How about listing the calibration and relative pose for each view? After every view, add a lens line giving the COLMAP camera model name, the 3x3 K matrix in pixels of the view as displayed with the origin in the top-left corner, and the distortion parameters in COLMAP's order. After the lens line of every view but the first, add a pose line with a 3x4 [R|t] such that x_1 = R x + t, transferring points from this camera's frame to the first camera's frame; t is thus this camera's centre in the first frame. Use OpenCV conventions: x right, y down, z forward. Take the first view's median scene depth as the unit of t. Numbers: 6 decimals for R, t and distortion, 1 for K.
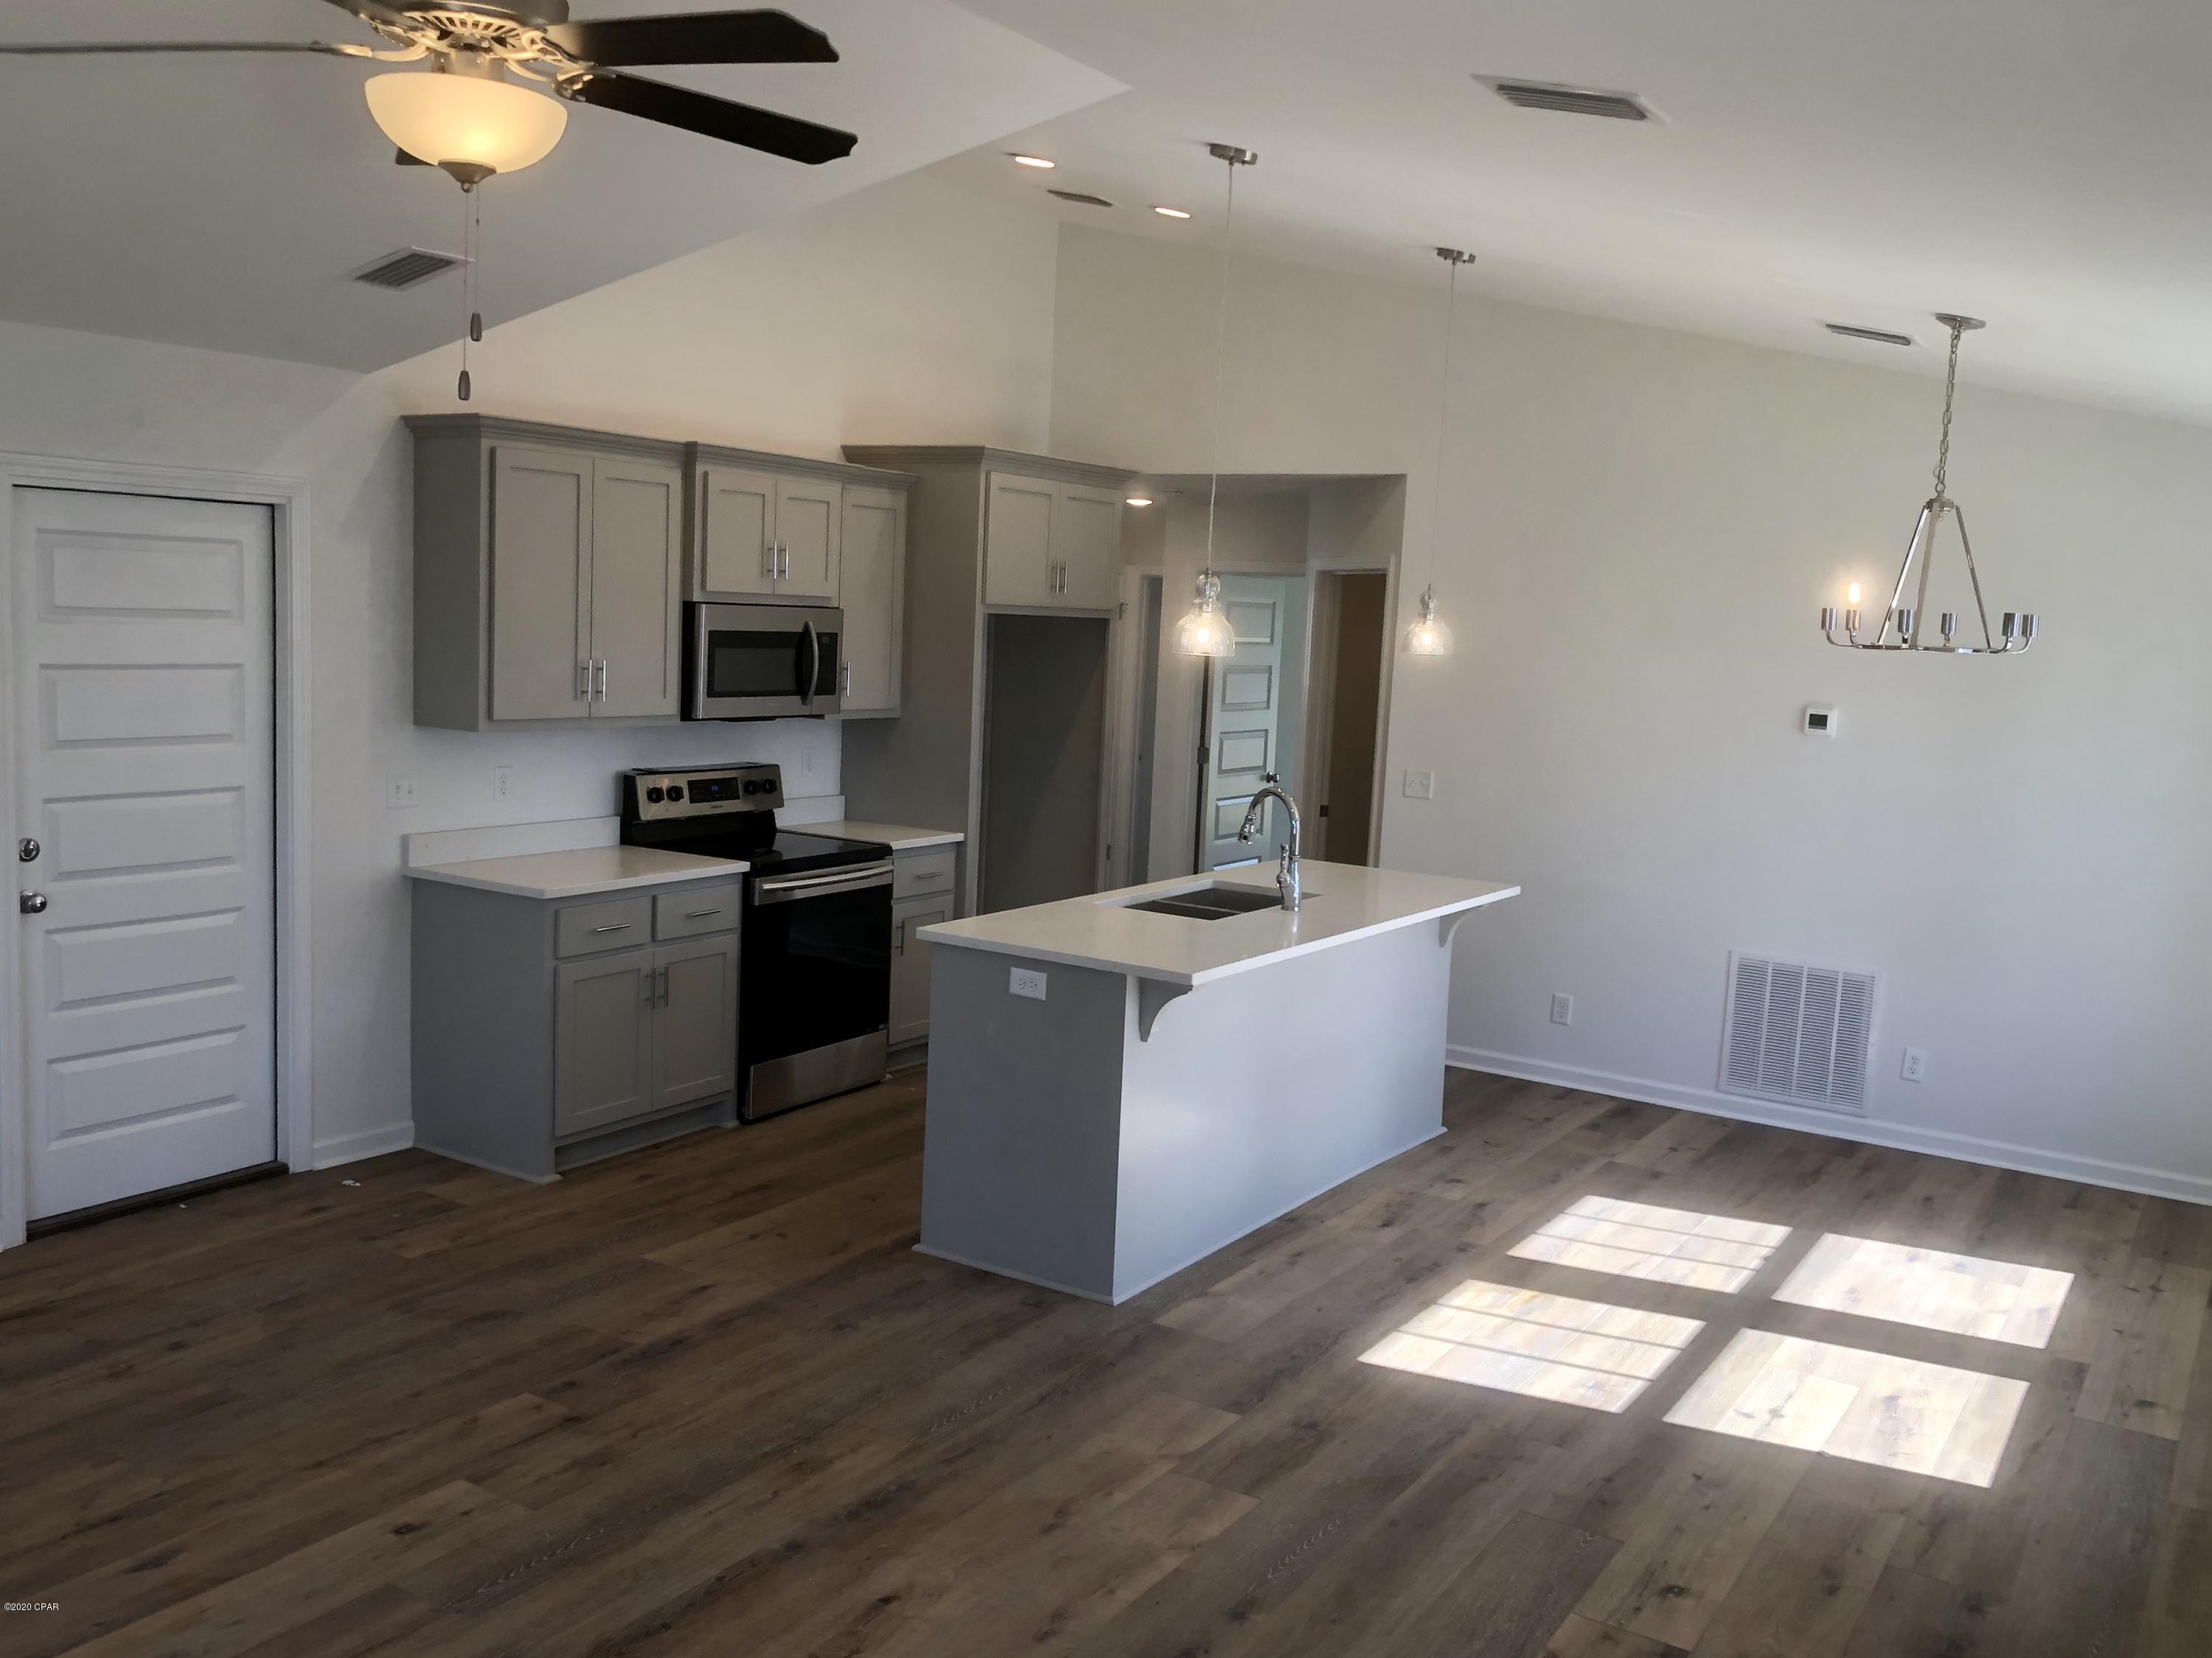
lens RADIAL K [[1864.1, 0, 1106.0], [0, 1864.1, 829.0], [0, 0, 1]] dist [0.019711, 0.007493]
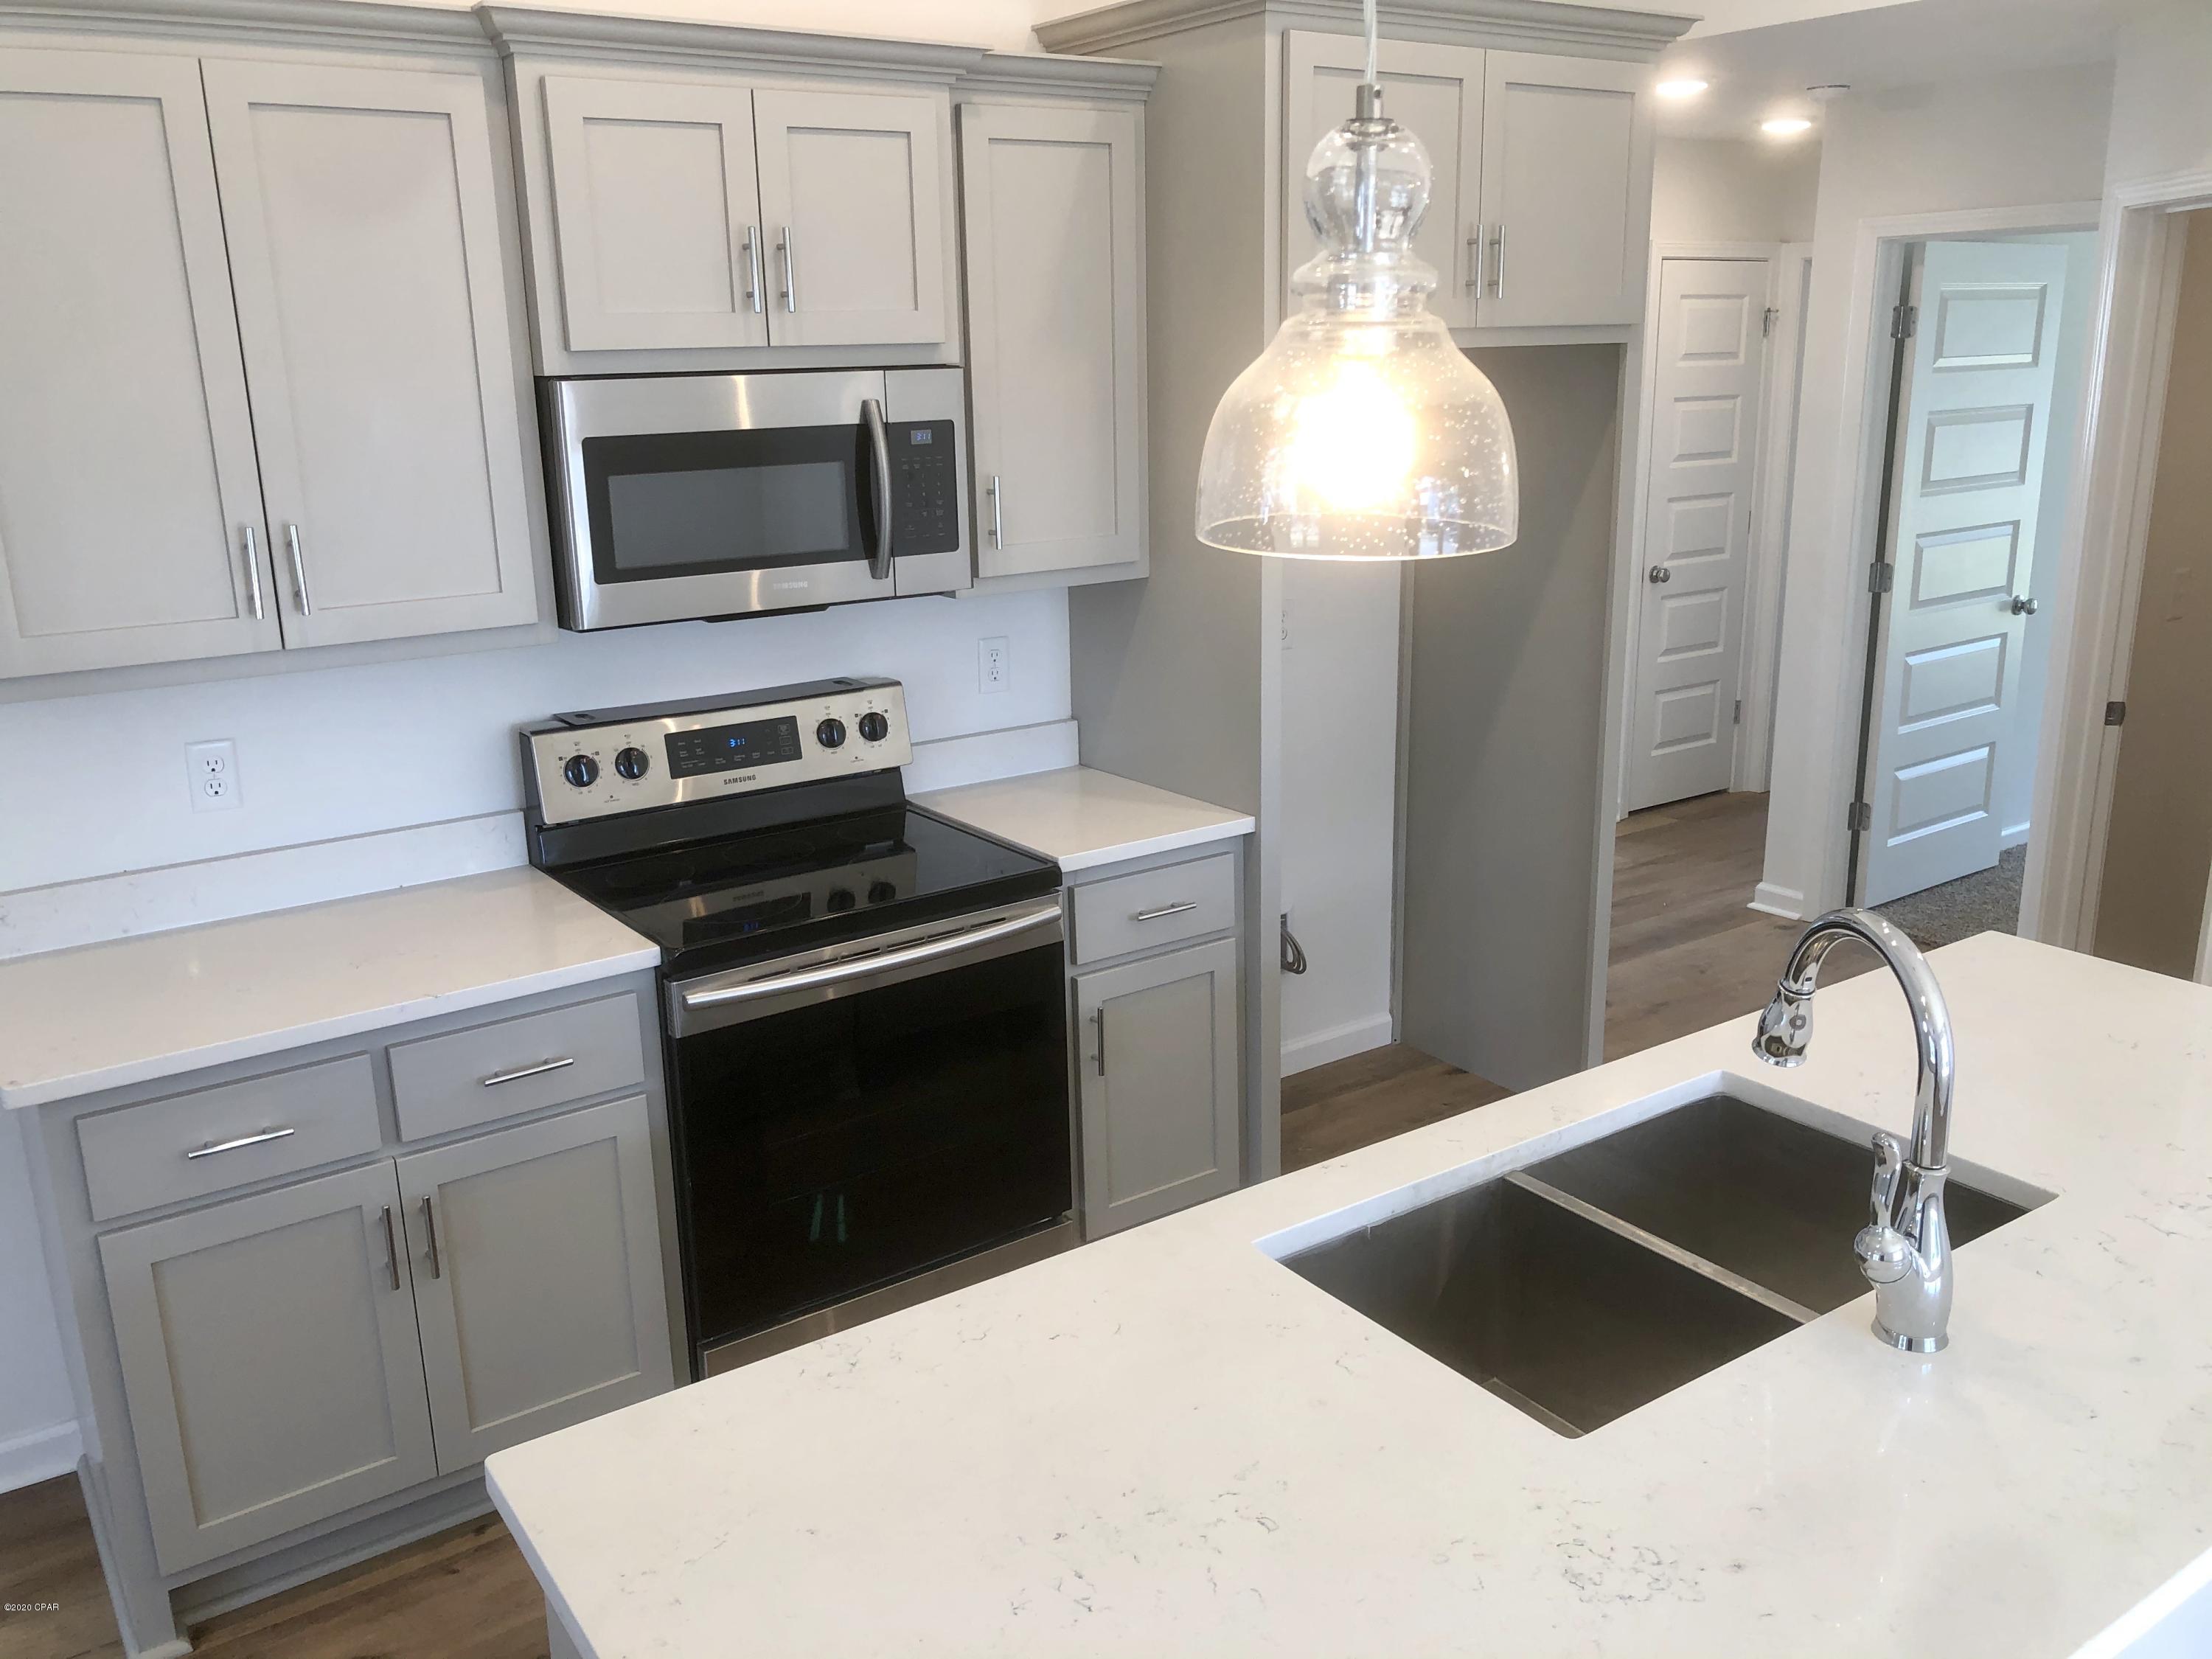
lens RADIAL K [[1817.8, 0, 1099.4], [0, 1817.8, 801.1], [0, 0, 1]] dist [0.016802, 0.006459]
pose [[0.919849, 0.031149, -0.391033, 0.088928], [0.018353, 0.992333, 0.122221, -0.074979], [0.391843, -0.119602, 0.912225, 0.673225]]
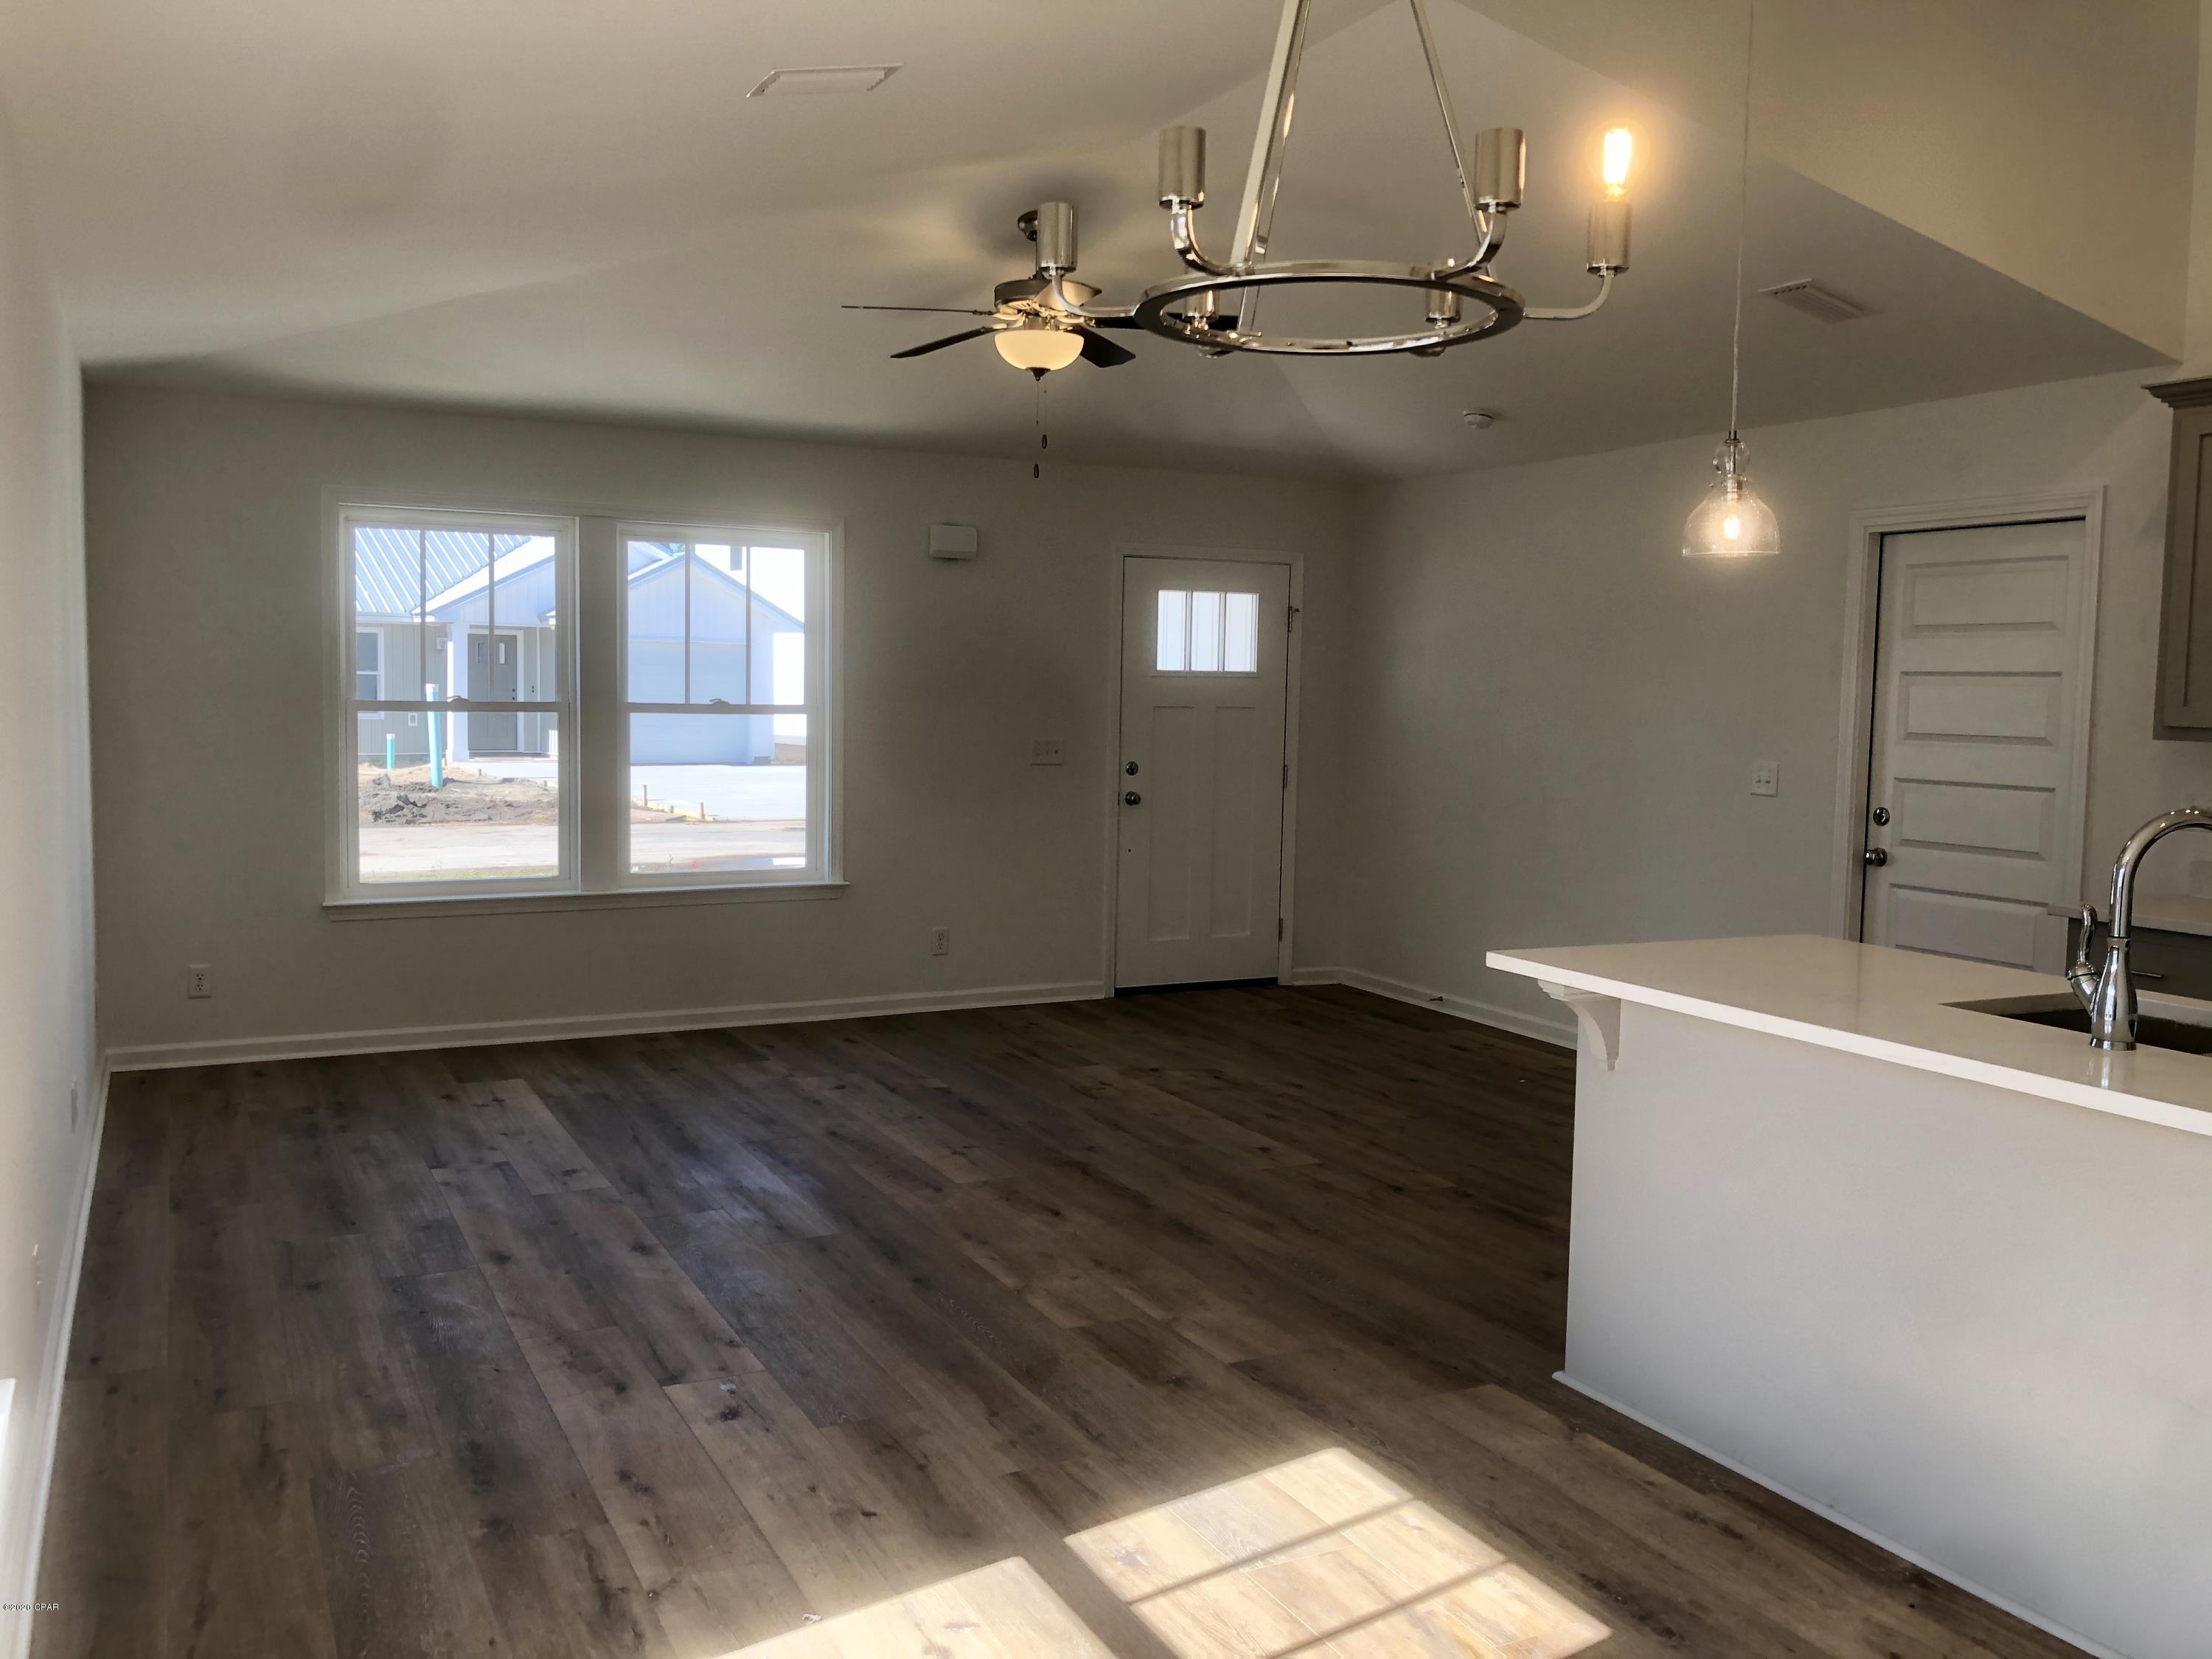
lens RADIAL K [[1815.5, 0, 1106.2], [0, 1815.5, 819.6], [0, 0, 1]] dist [0.018766, 0.005569]
pose [[-0.491906, 0.008715, -0.870605, 0.636721], [-0.150471, 0.984052, 0.094869, -0.020862], [0.857547, 0.177668, -0.482750, 0.958051]]
